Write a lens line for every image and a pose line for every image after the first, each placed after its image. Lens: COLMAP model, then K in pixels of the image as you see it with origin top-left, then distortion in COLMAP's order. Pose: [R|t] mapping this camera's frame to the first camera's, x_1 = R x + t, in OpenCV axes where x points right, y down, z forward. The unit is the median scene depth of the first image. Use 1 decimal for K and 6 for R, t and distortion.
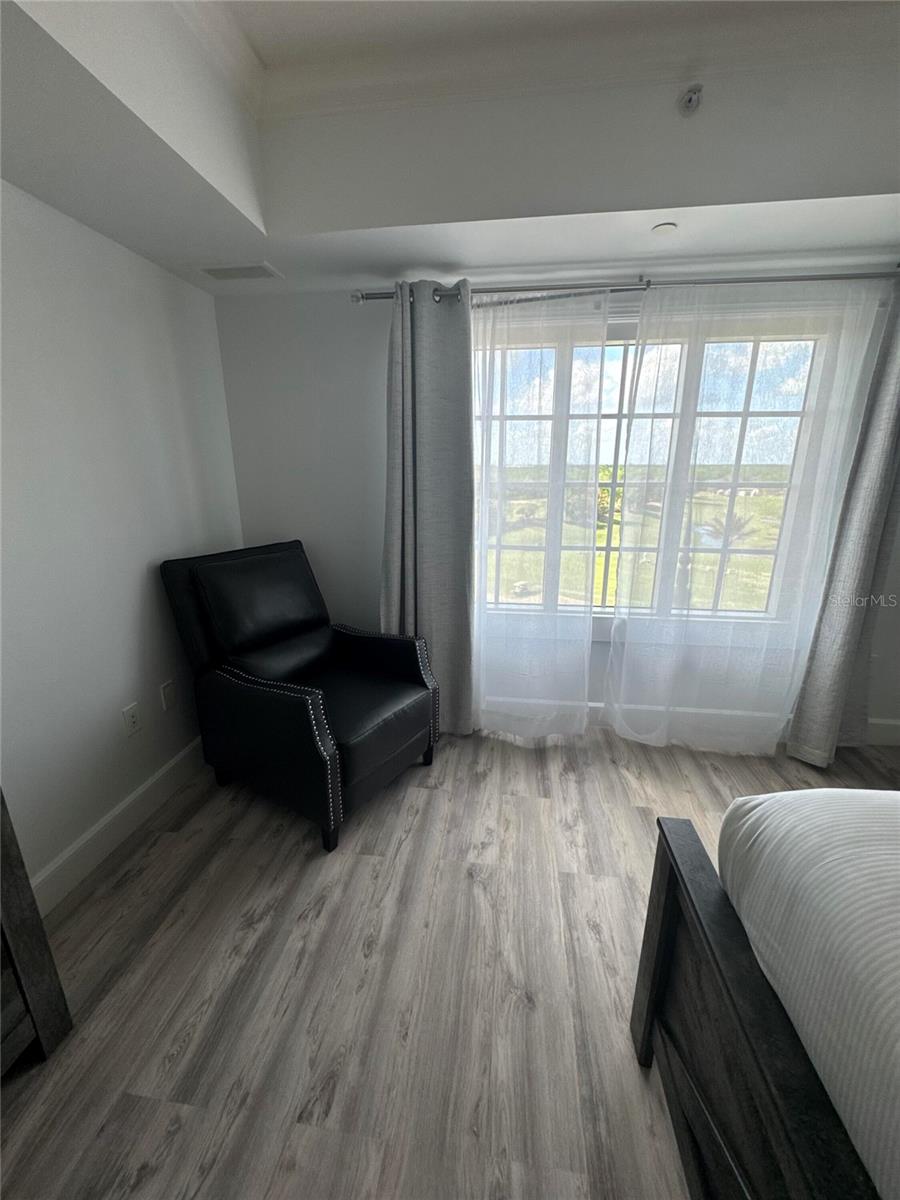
lens RADIAL K [[481.8, 0, 446.9], [0, 481.8, 601.8], [0, 0, 1]] dist [-0.000737, -0.000417]
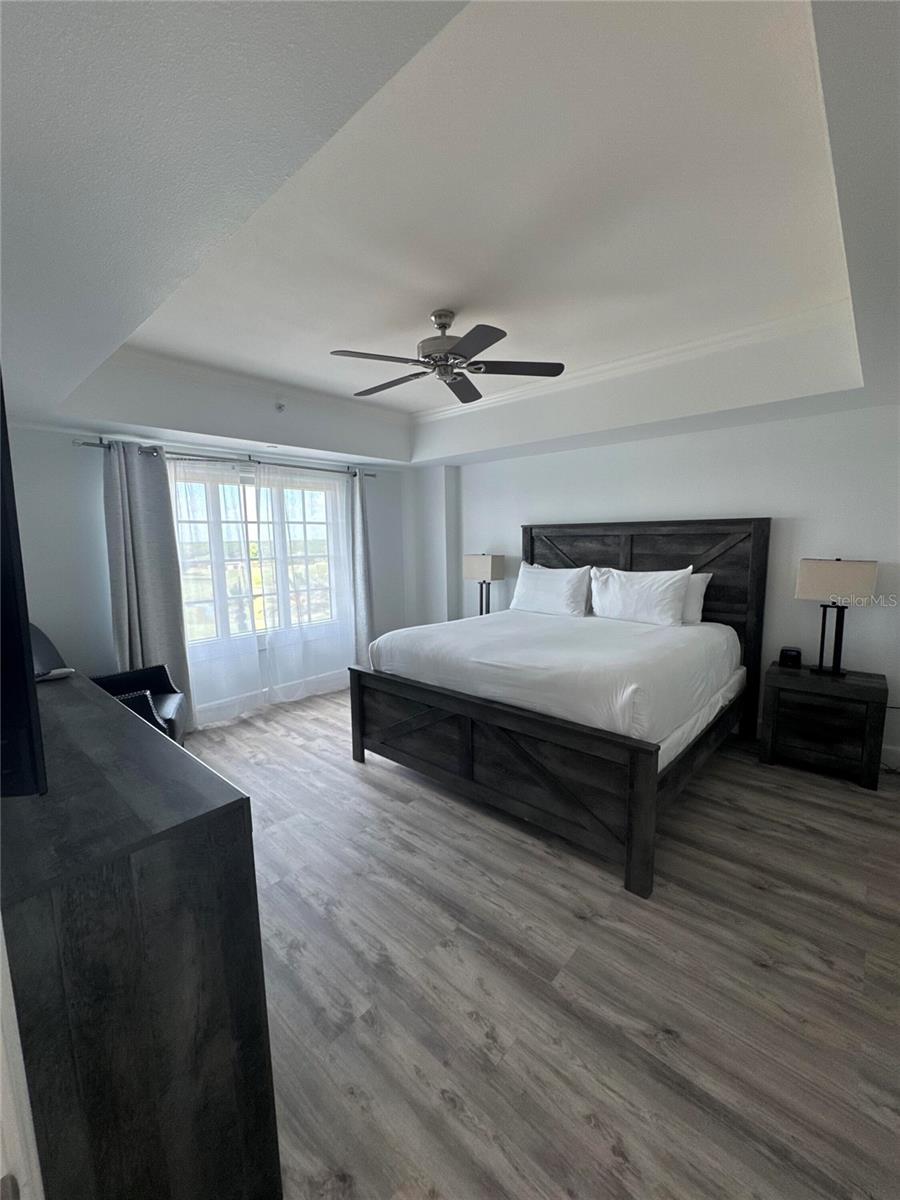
lens RADIAL K [[481.8, 0, 450.5], [0, 481.8, 599.8], [0, 0, 1]] dist [-0.000737, -0.000417]
pose [[0.563489, -0.109958, 0.818773, -0.779488], [0.237800, 0.970743, -0.033289, 0.148716], [-0.791158, 0.213462, 0.573151, -0.623631]]
